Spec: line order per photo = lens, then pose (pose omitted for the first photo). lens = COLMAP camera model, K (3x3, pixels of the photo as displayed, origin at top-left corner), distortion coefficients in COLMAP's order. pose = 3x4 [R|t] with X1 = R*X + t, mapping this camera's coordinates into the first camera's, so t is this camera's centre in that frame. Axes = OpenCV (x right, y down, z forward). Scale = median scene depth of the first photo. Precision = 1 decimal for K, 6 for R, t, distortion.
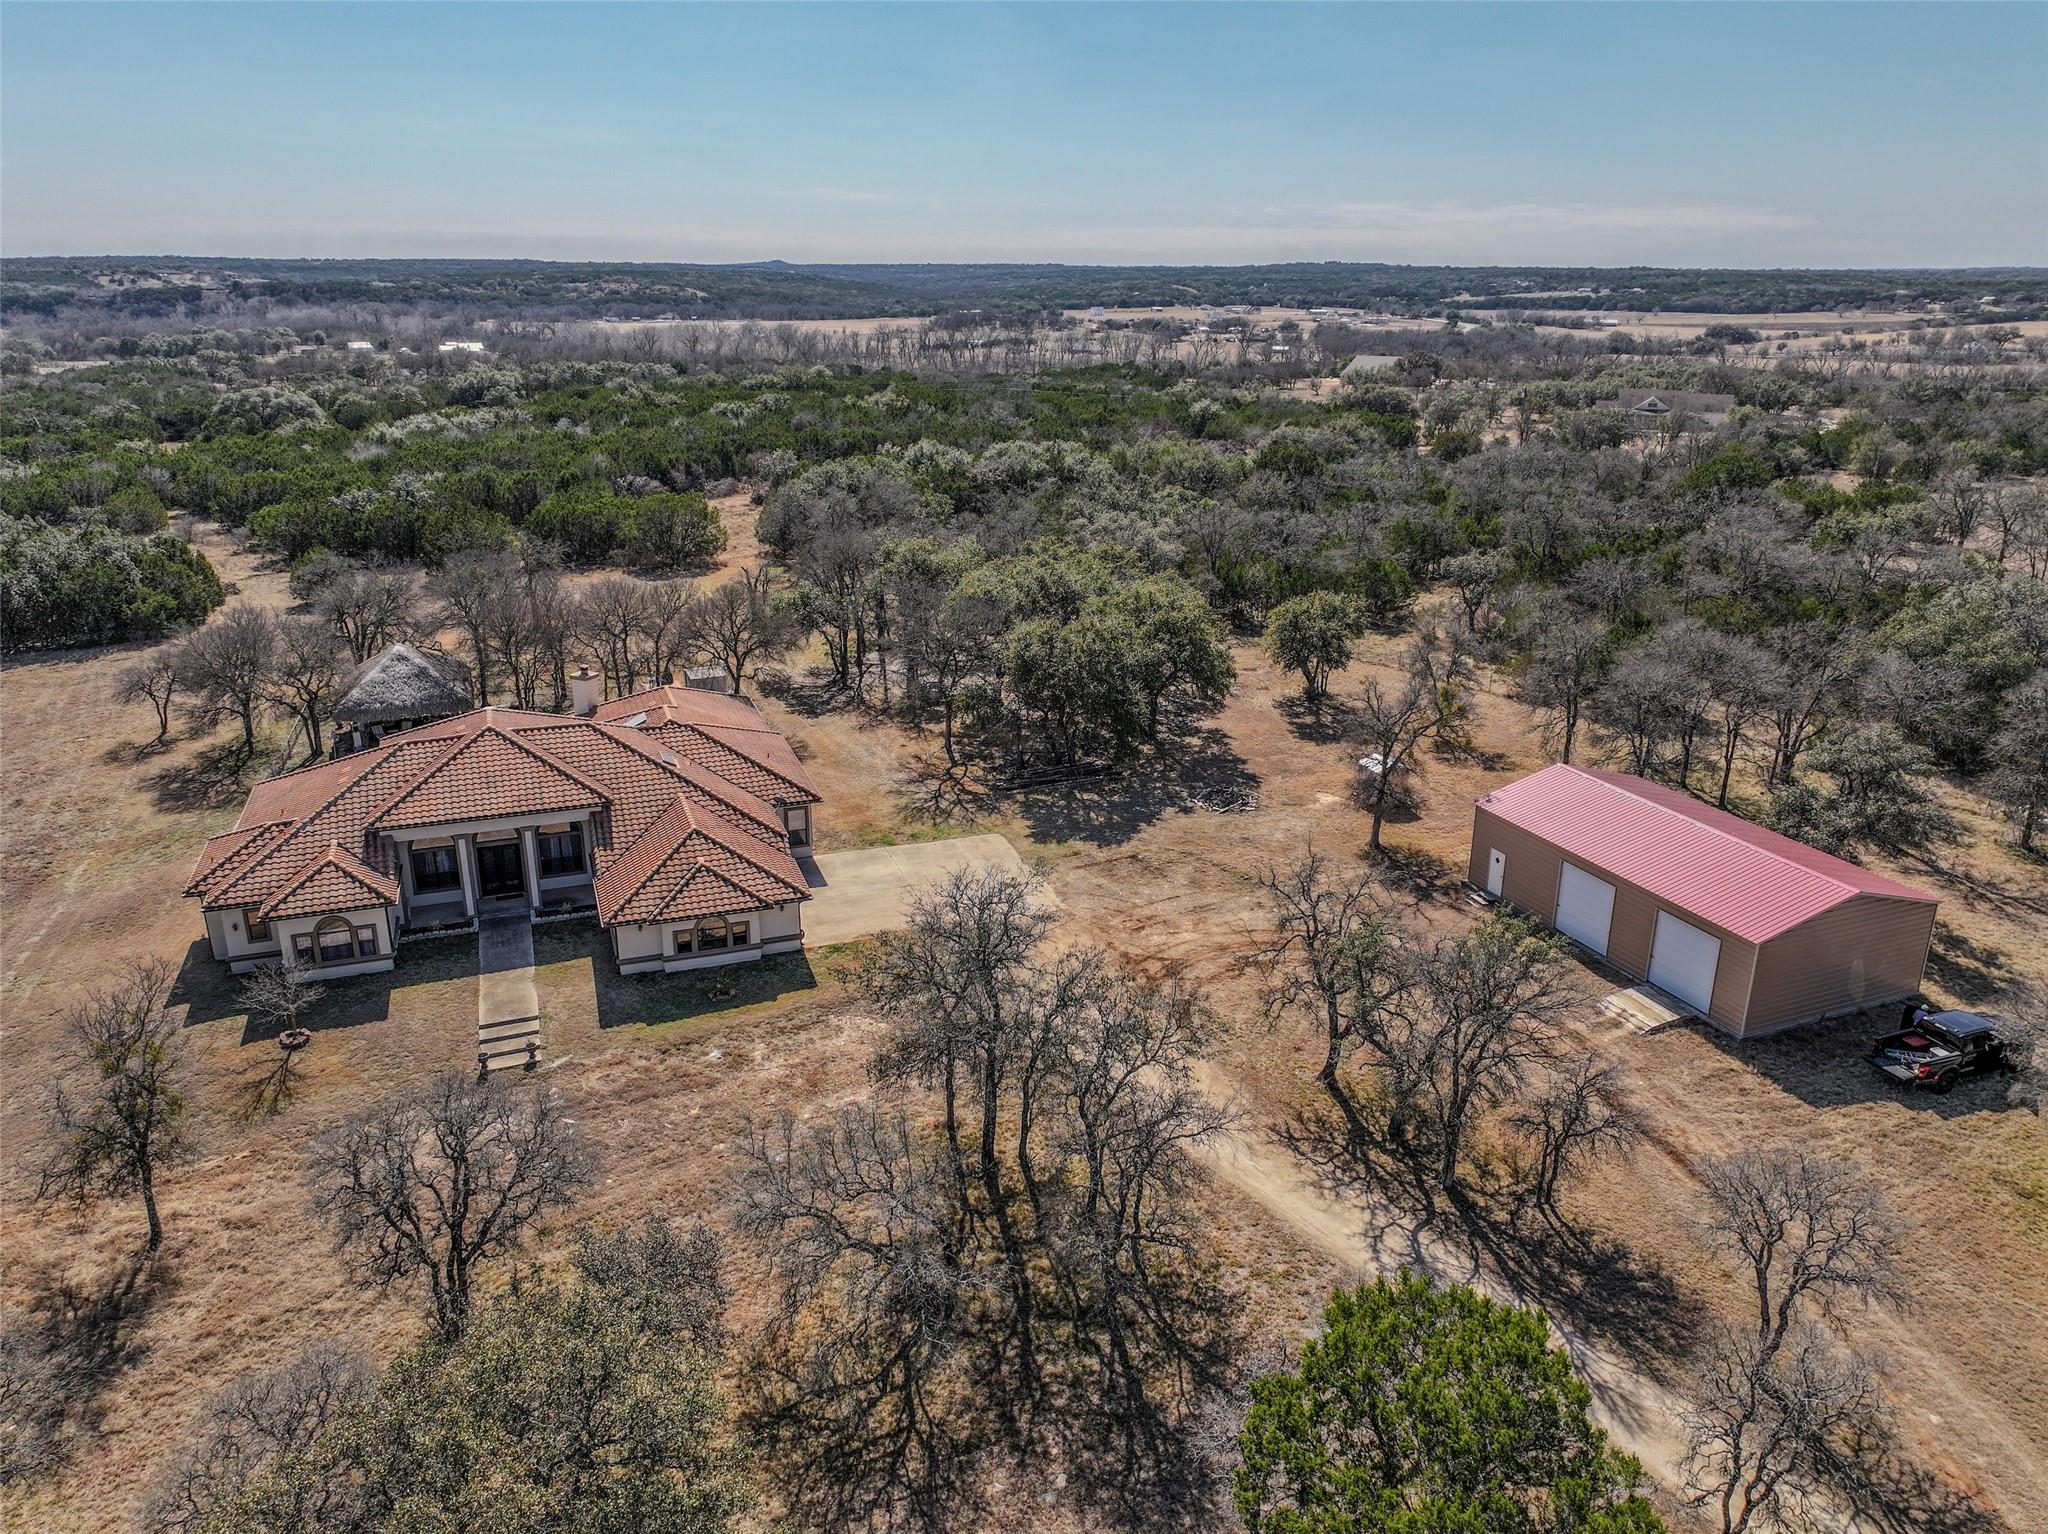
lens RADIAL K [[1430.0, 0, 1040.4], [0, 1430.0, 761.7], [0, 0, 1]] dist [0.007167, 0.002213]
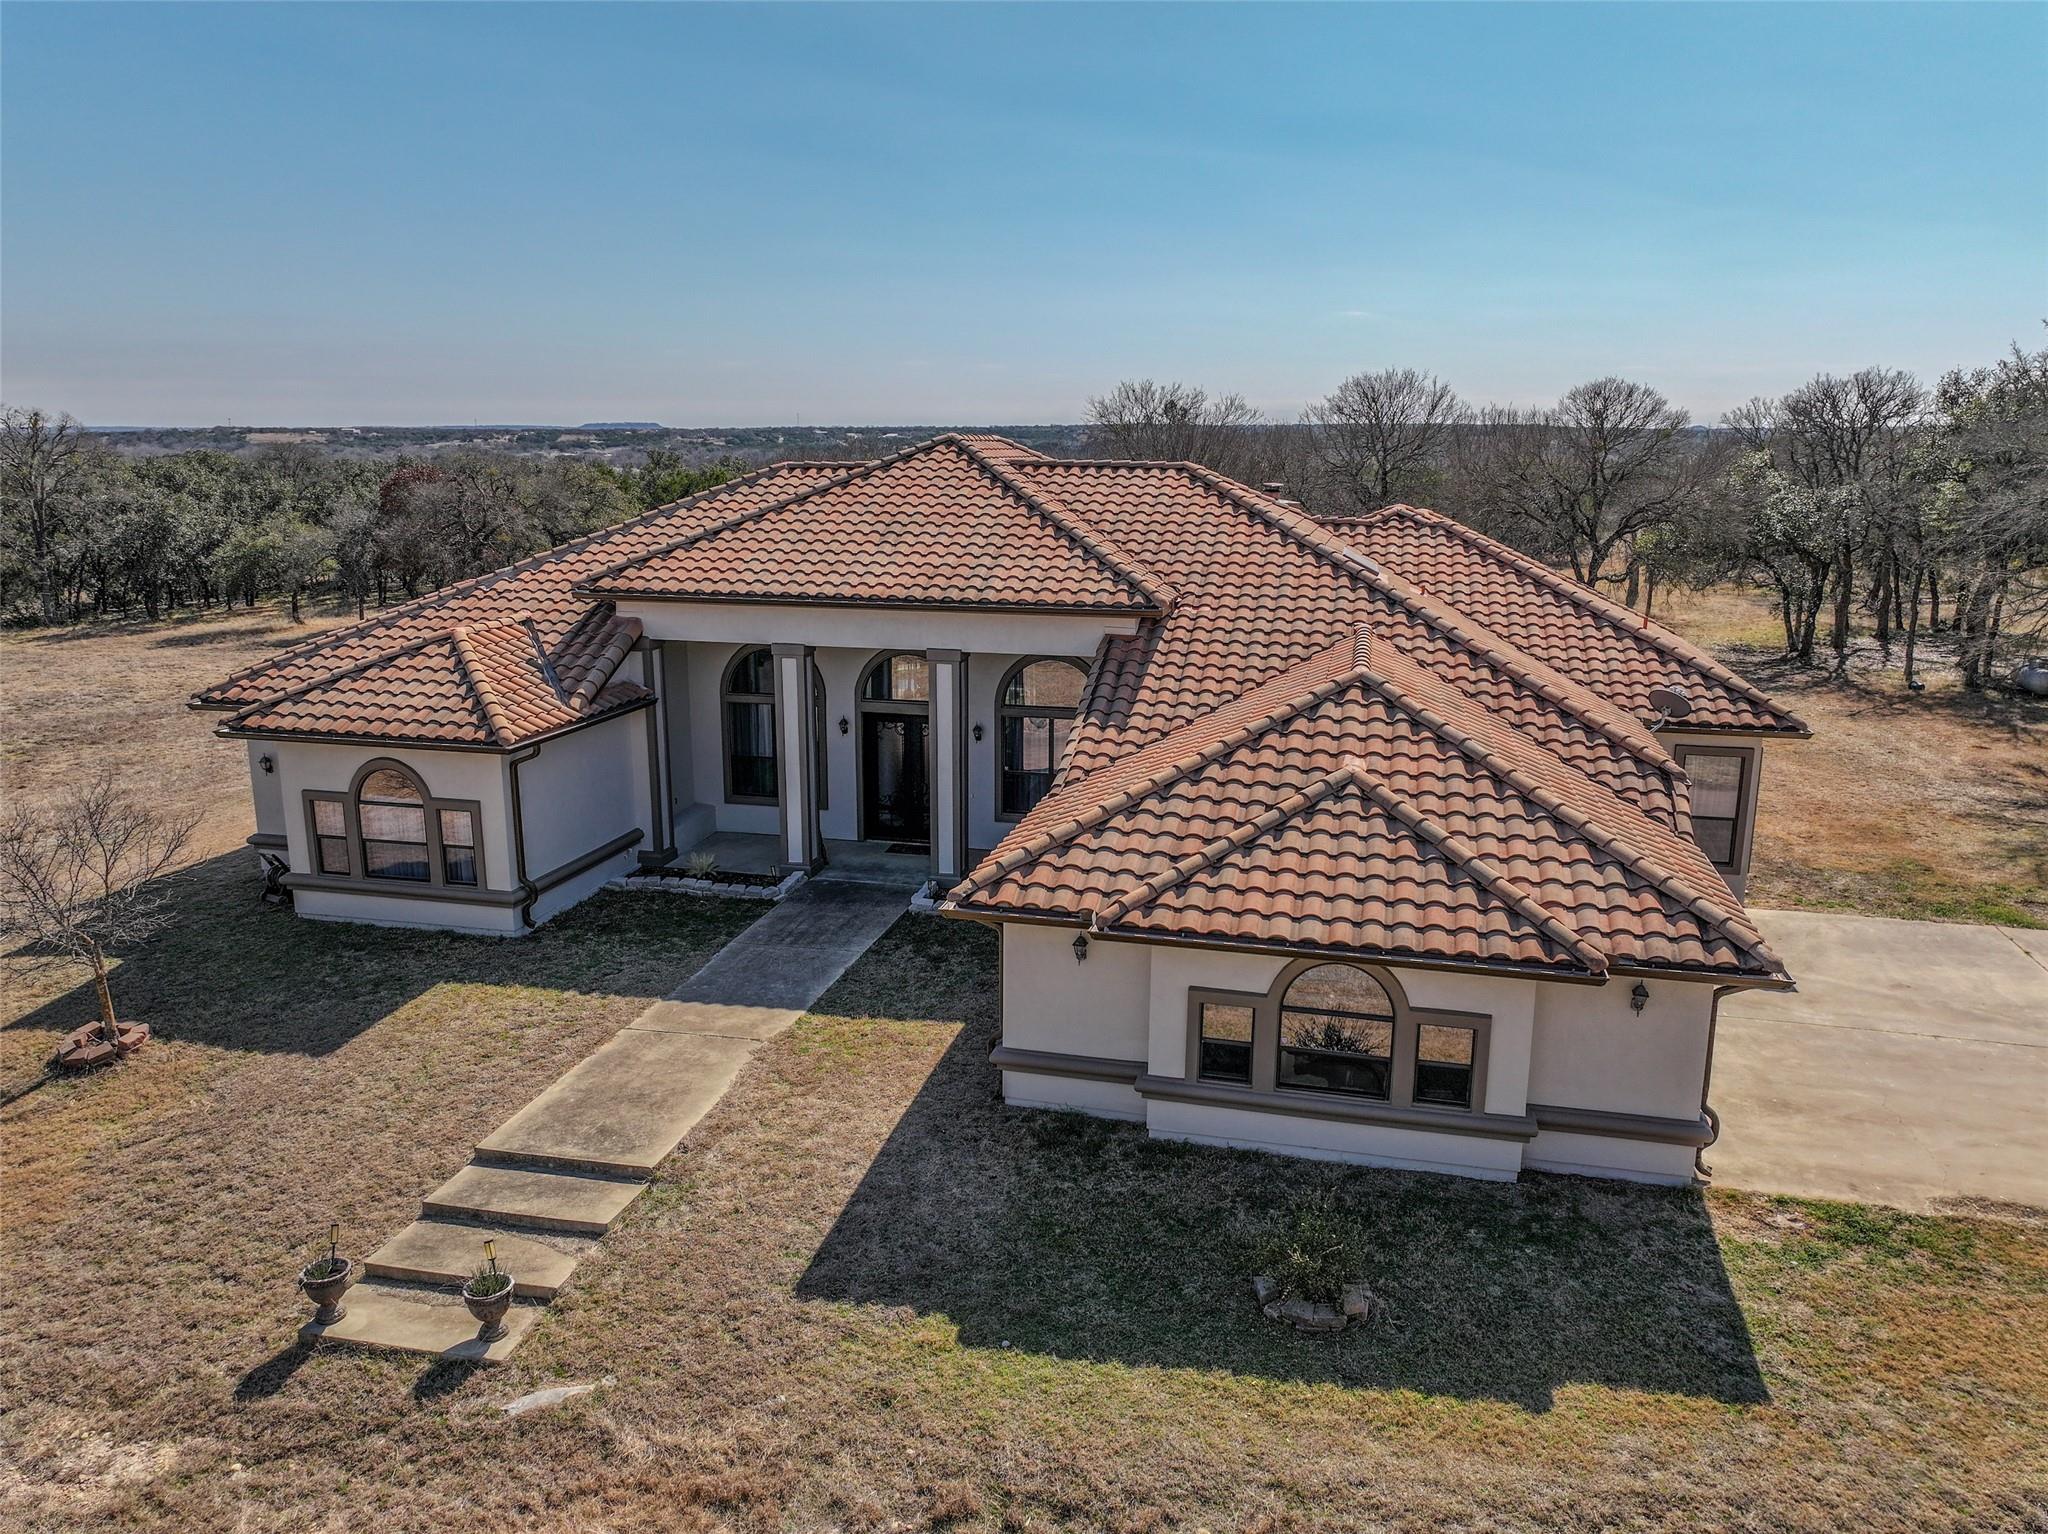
lens RADIAL K [[1430.0, 0, 1040.4], [0, 1430.0, 761.7], [0, 0, 1]] dist [0.007167, 0.002213]
pose [[0.830169, 0.118040, -0.544872, -0.139075], [-0.178703, 0.982102, -0.059511, 0.096908], [0.528095, 0.146774, 0.836405, 0.747569]]
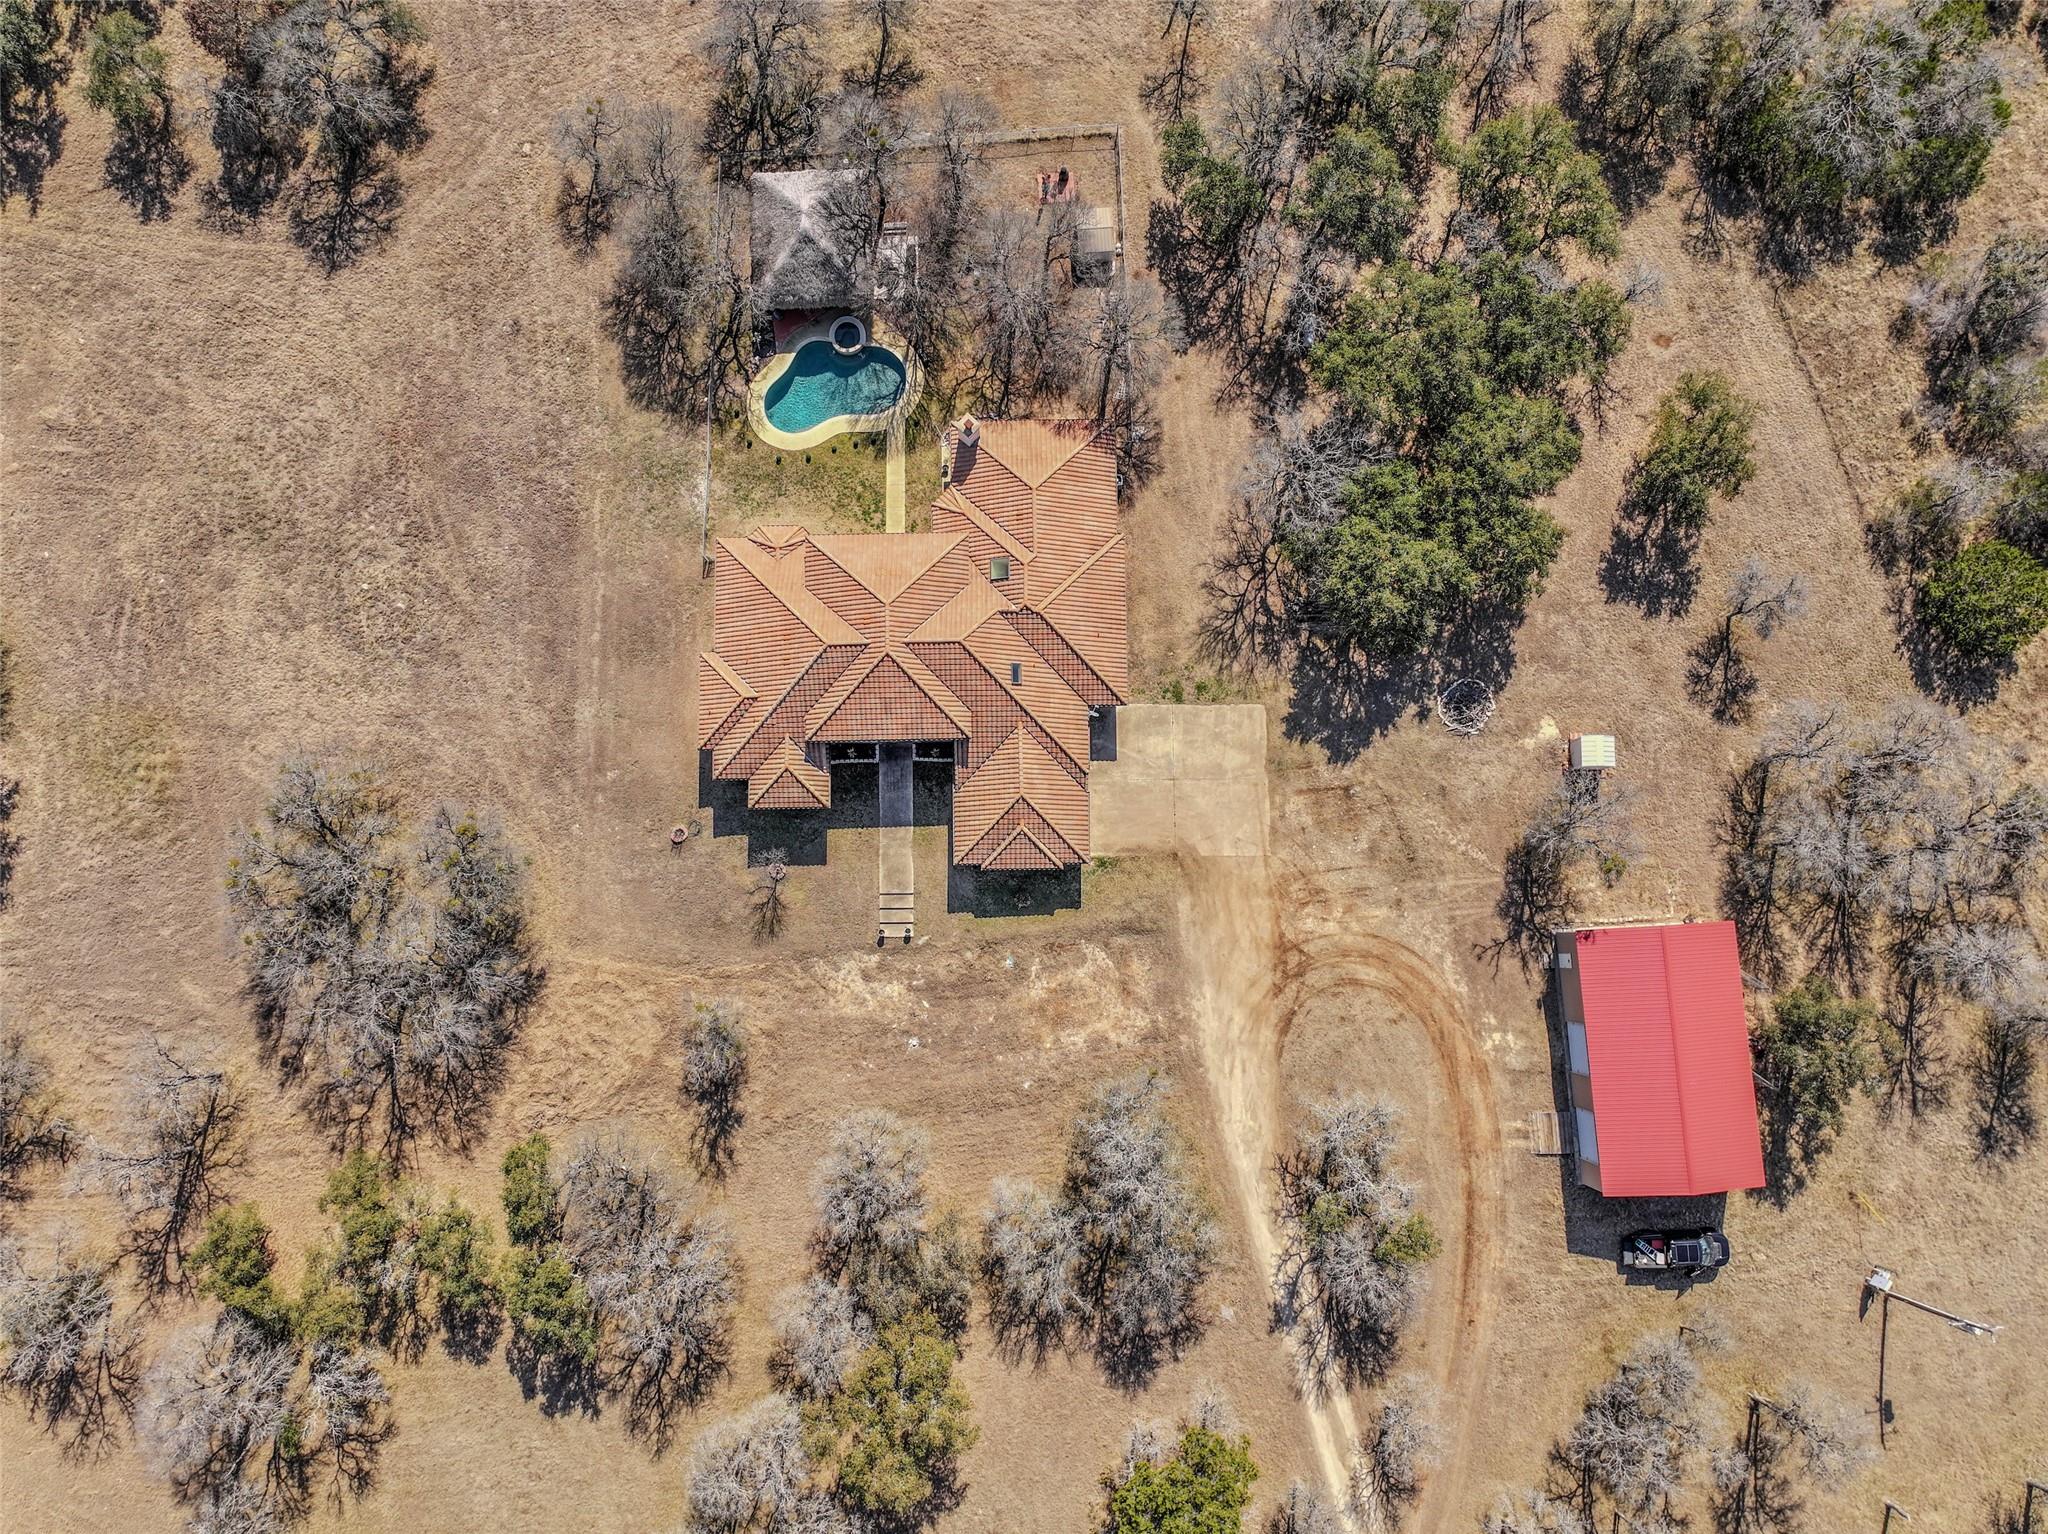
lens RADIAL K [[1430.0, 0, 1040.4], [0, 1430.0, 761.7], [0, 0, 1]] dist [0.007167, 0.002213]
pose [[0.943168, 0.330632, -0.033421, -0.193981], [-0.113391, 0.414722, 0.902856, -1.295777], [0.312373, -0.847755, 0.428643, 0.438868]]
